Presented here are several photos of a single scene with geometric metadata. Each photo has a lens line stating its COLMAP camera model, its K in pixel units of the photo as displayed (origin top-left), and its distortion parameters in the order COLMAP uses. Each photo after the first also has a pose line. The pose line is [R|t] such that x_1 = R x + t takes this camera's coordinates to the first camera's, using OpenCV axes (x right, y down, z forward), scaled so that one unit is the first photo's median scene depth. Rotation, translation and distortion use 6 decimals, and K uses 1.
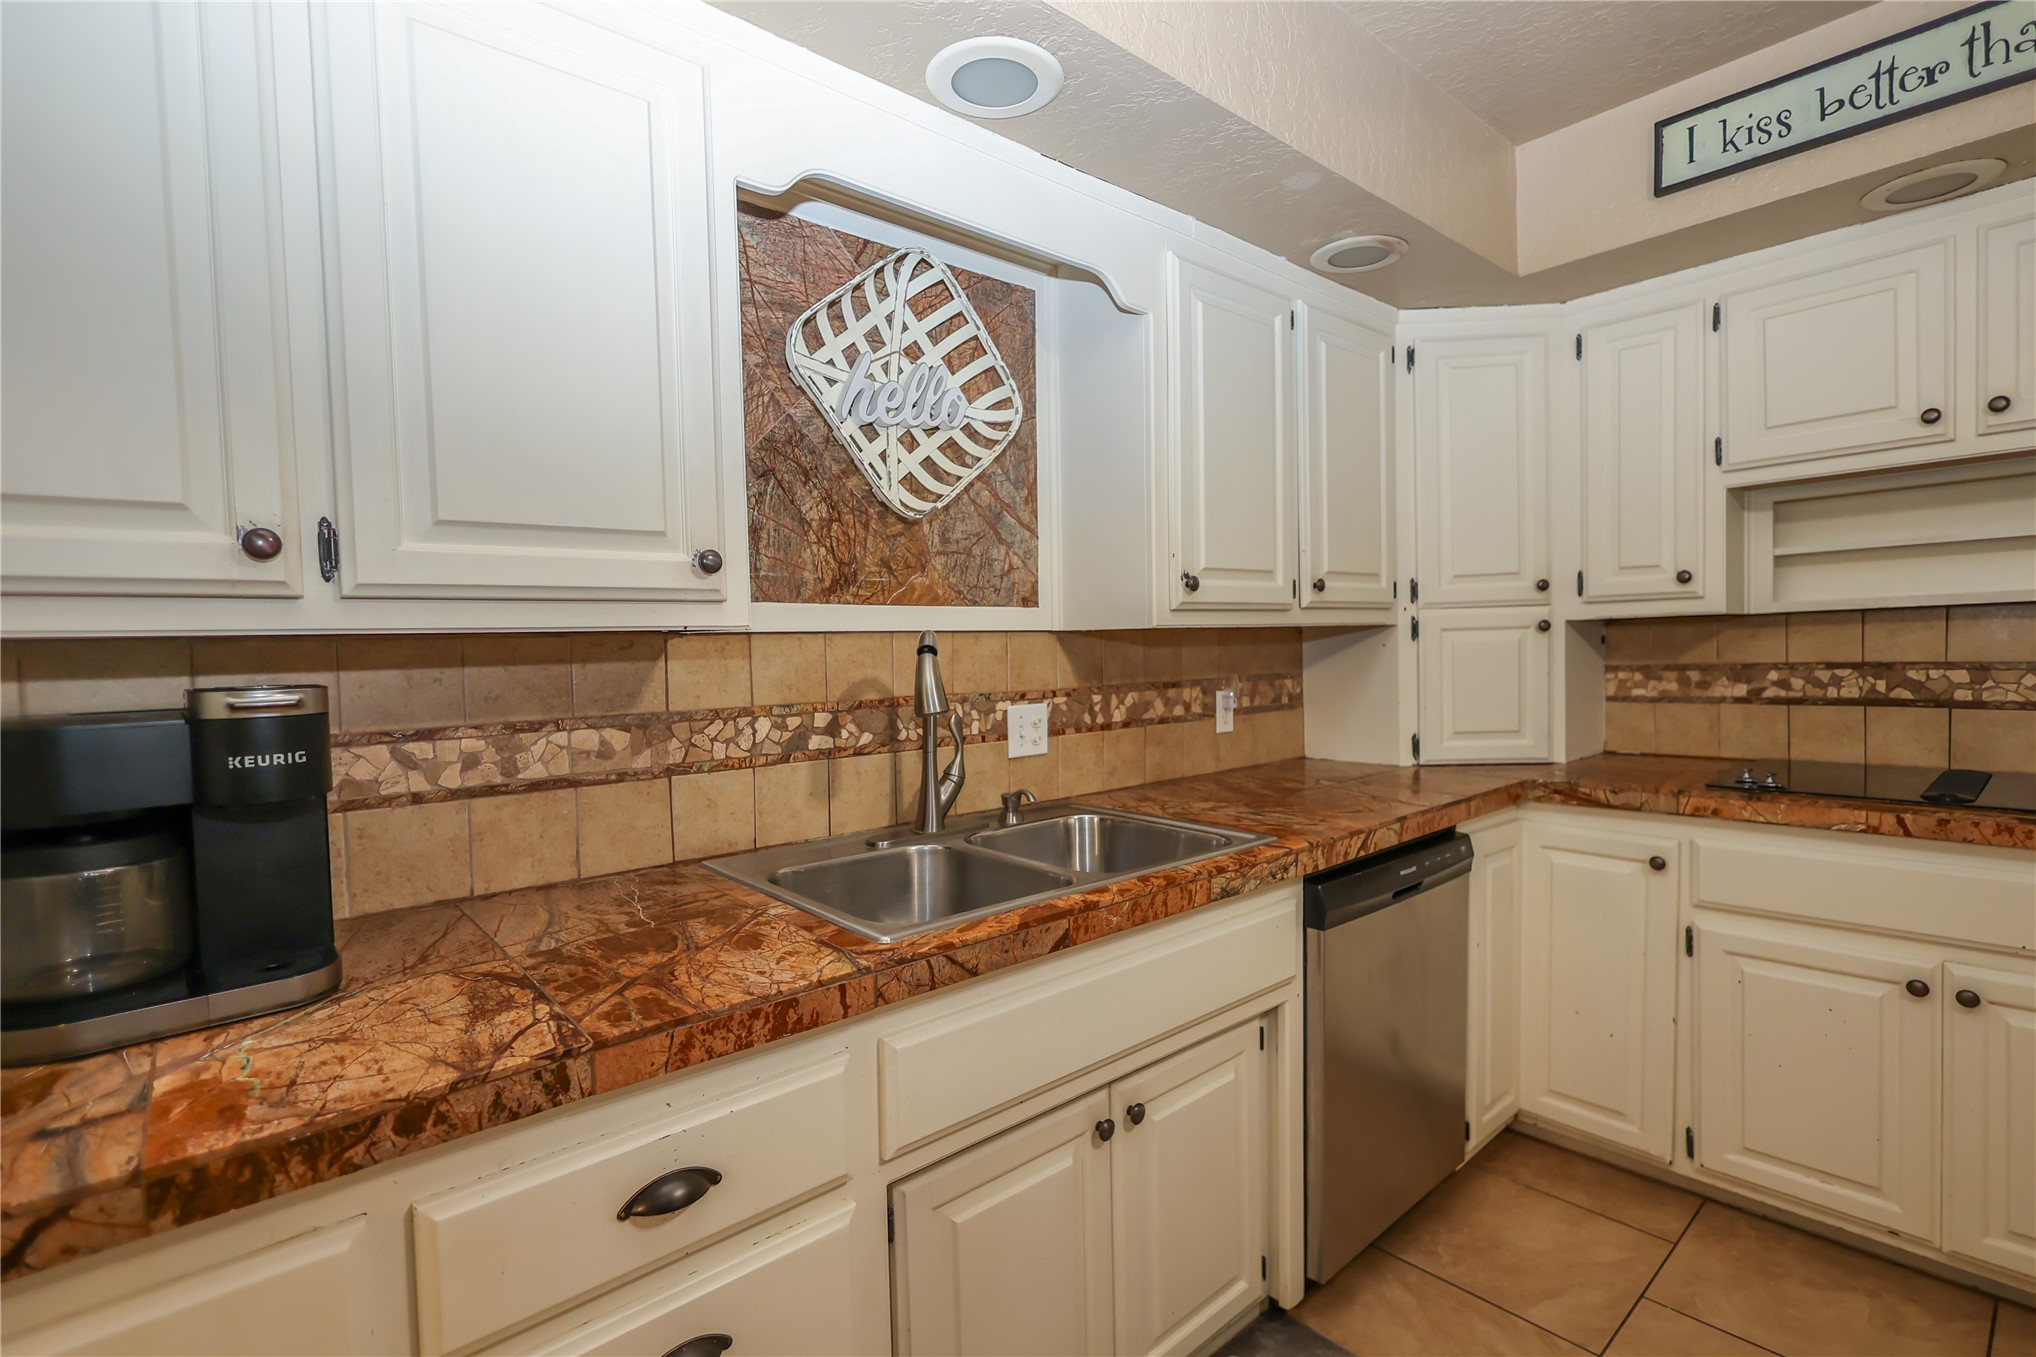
lens RADIAL K [[944.9, 0, 1029.4], [0, 944.9, 680.2], [0, 0, 1]] dist [-0.001866, 0.000396]
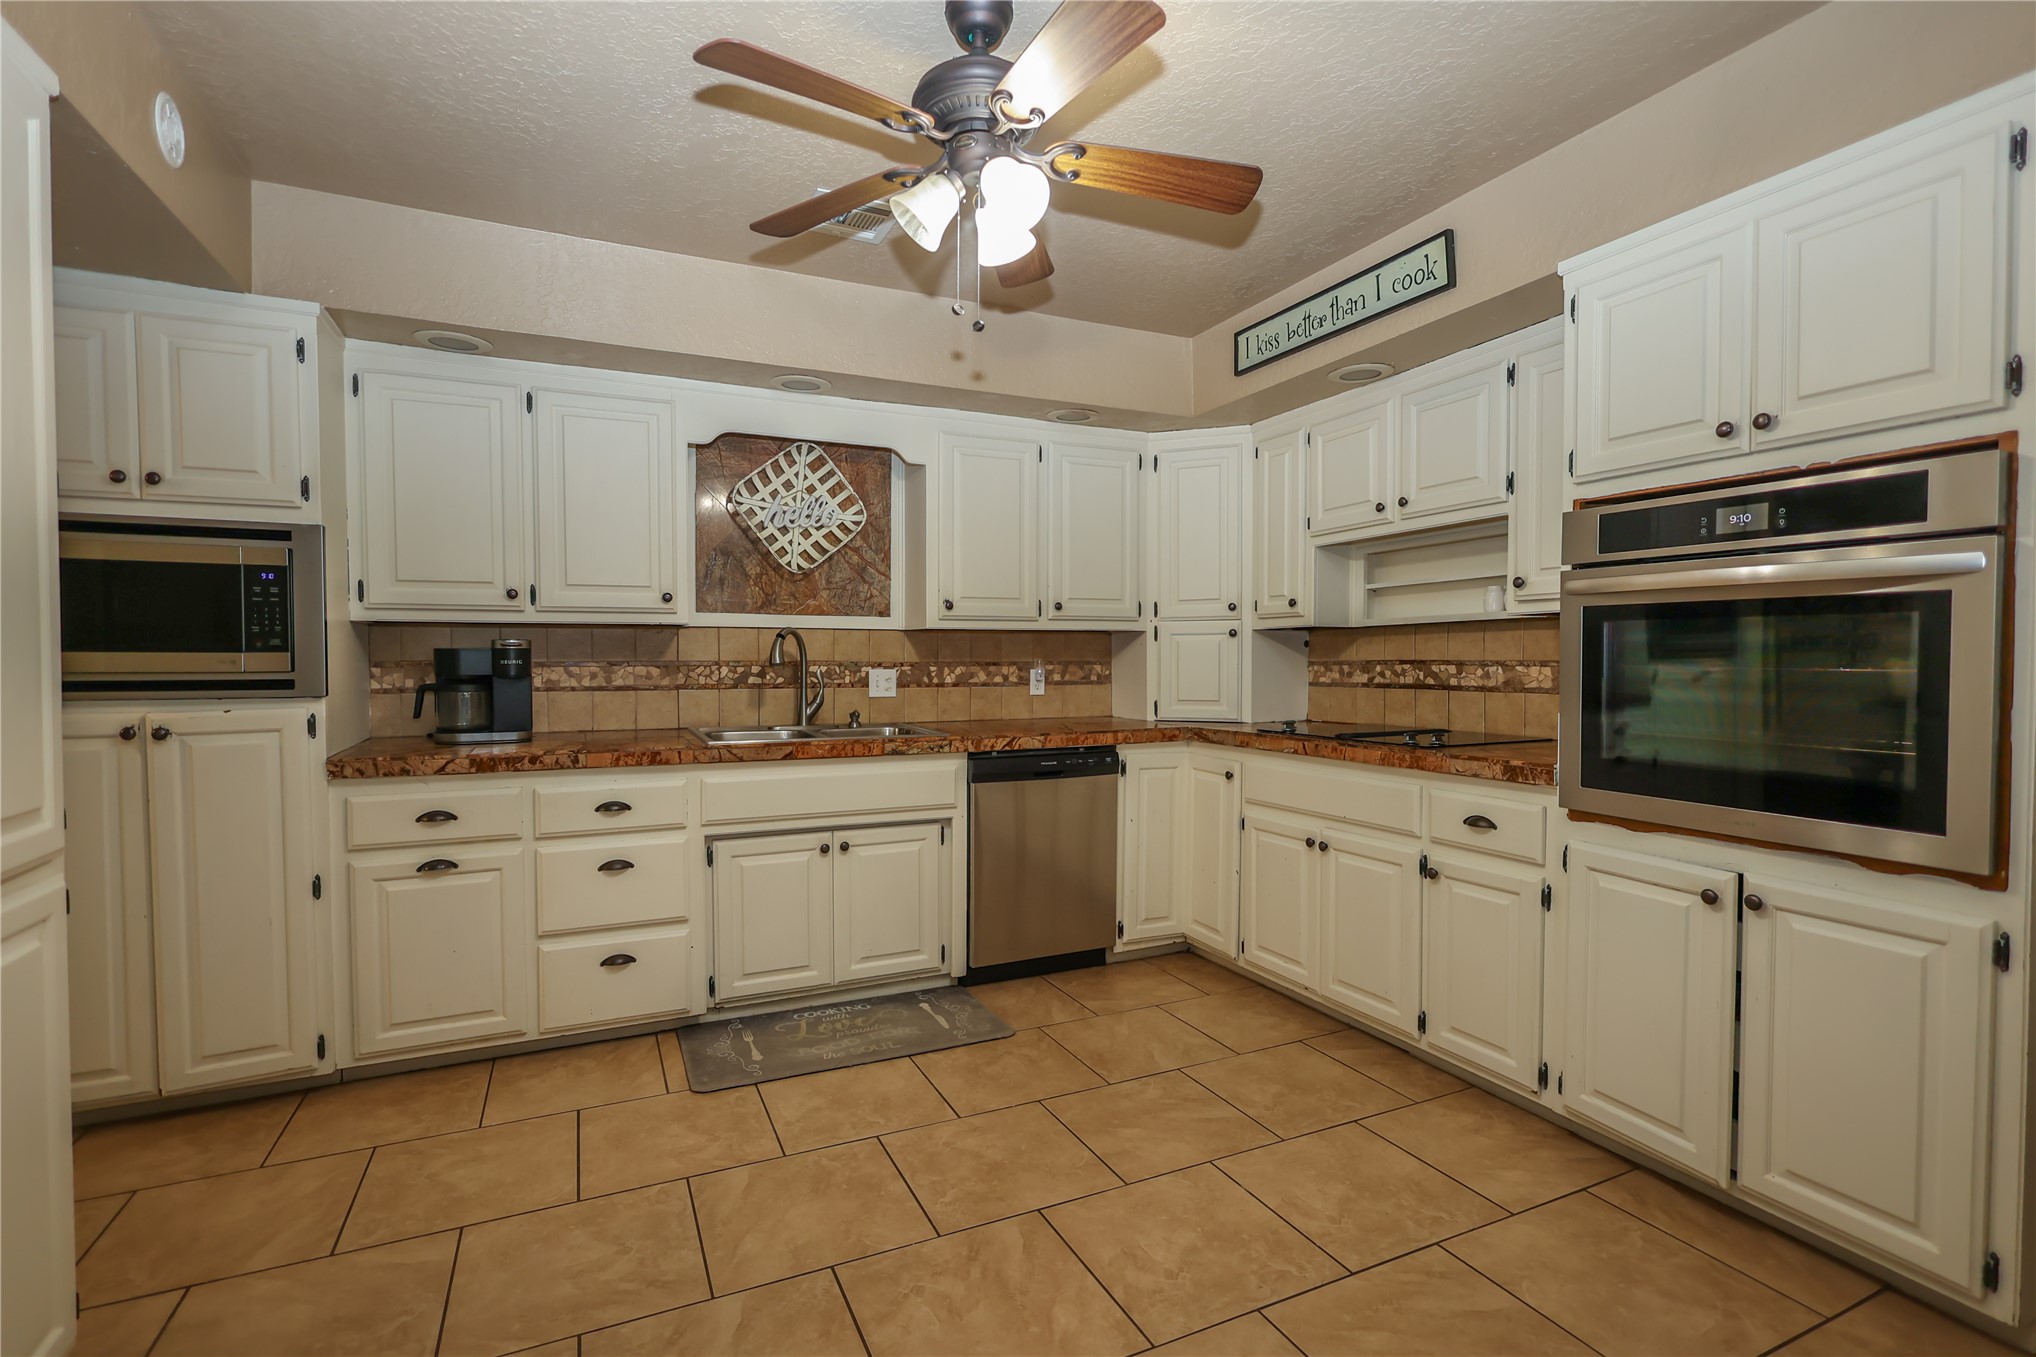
lens RADIAL K [[944.9, 0, 1015.8], [0, 944.9, 678.0], [0, 0, 1]] dist [-0.001866, 0.000396]
pose [[0.958330, 0.030931, -0.283983, 0.892228], [-0.033930, 0.999408, -0.005648, 0.050988], [0.283641, 0.015049, 0.958813, -0.809213]]
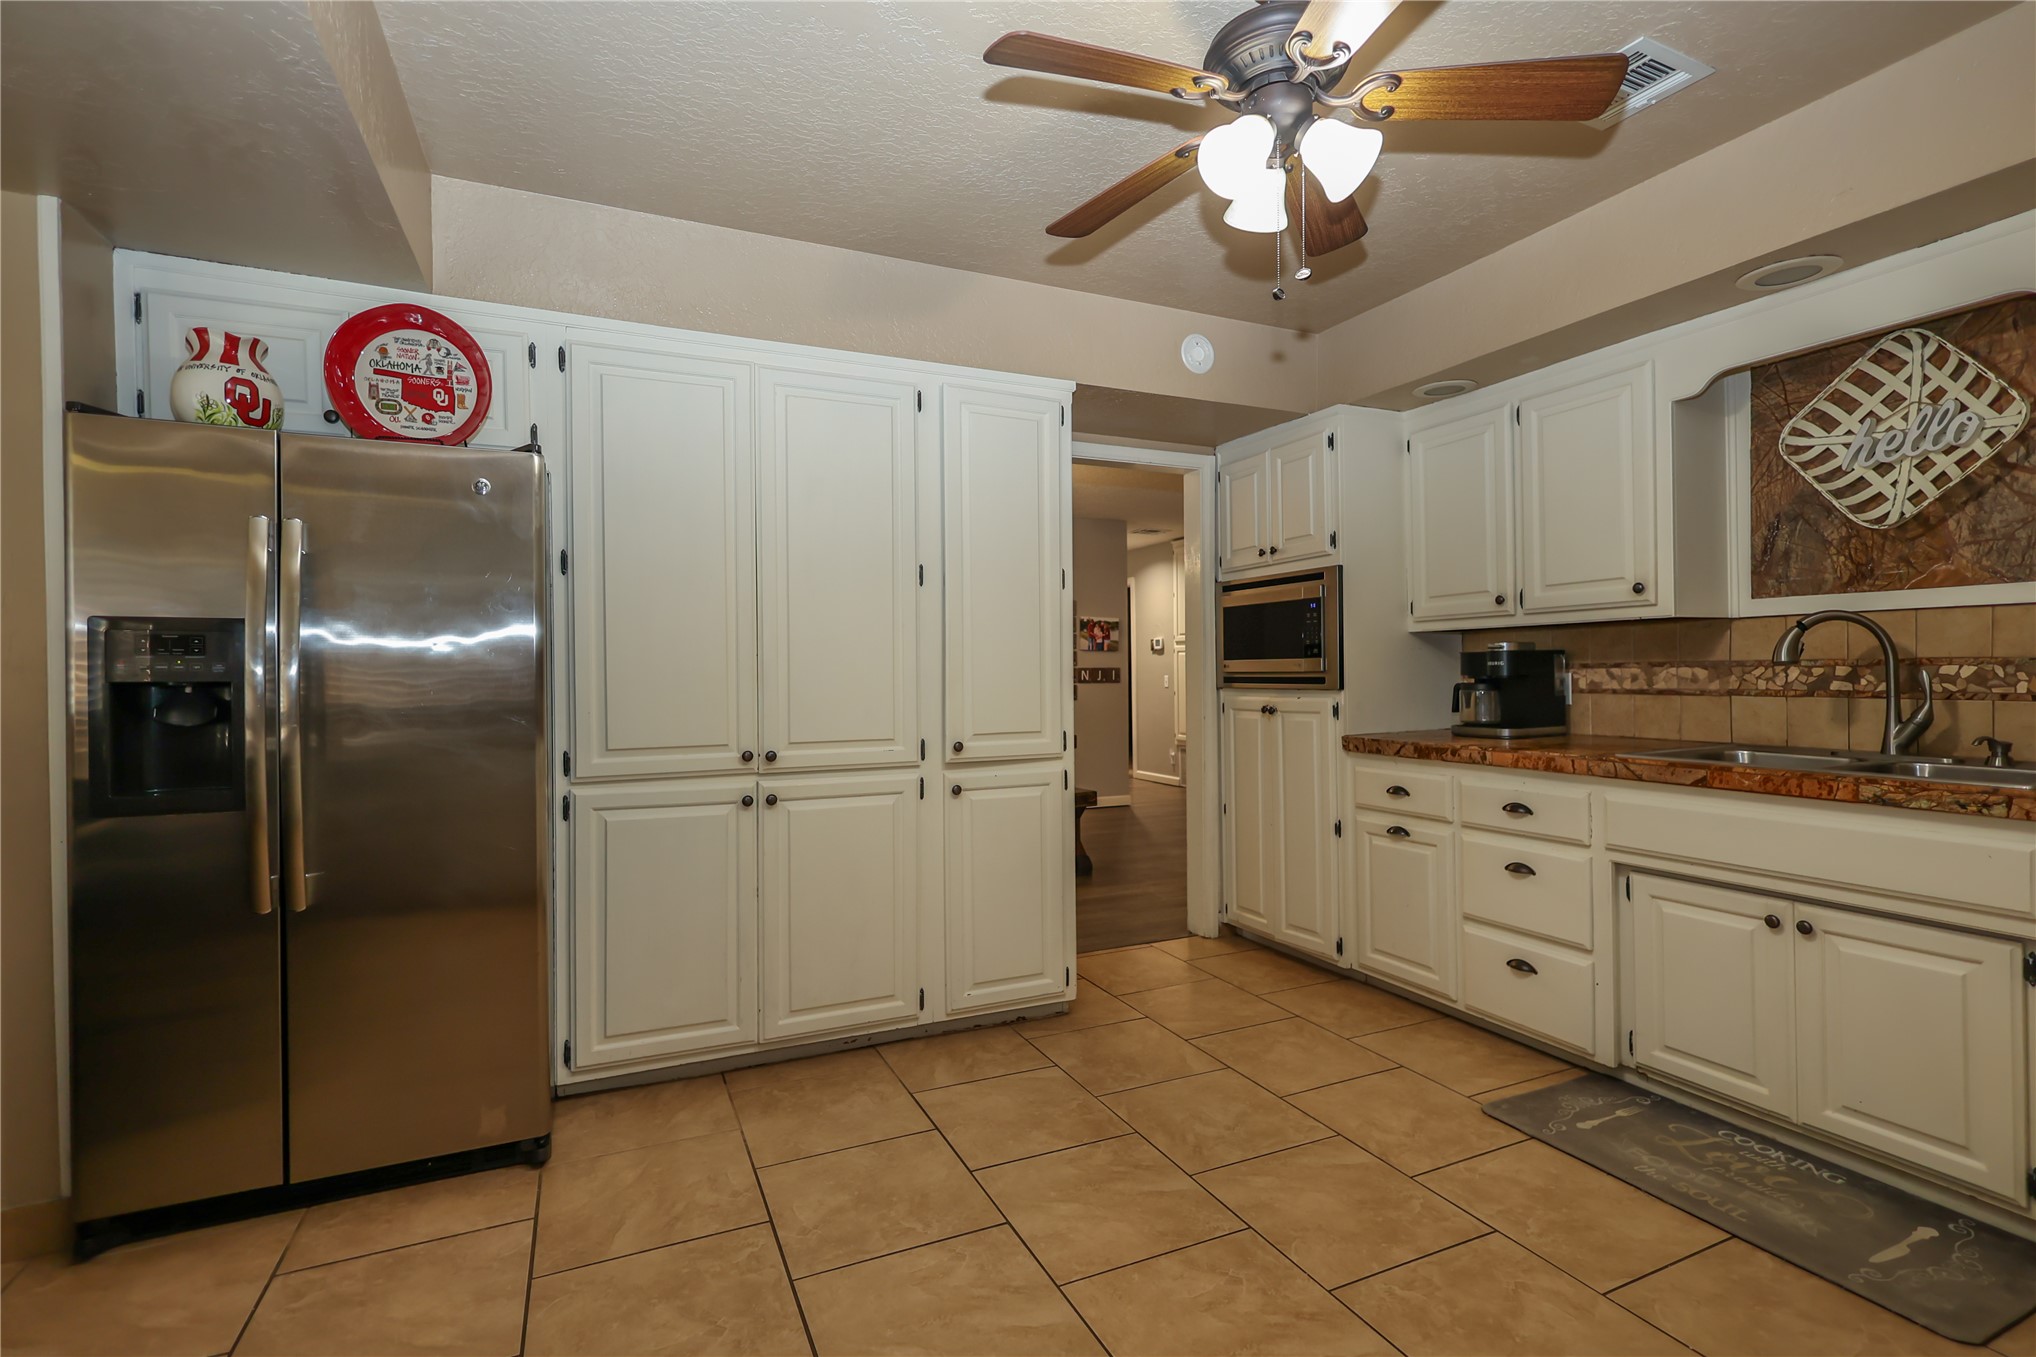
lens RADIAL K [[944.9, 0, 1020.3], [0, 944.9, 680.4], [0, 0, 1]] dist [-0.001866, 0.000396]
pose [[-0.289113, 0.033584, -0.956706, 1.533810], [-0.019975, 0.998955, 0.041103, 0.020467], [0.957087, 0.030994, -0.288140, 0.176684]]
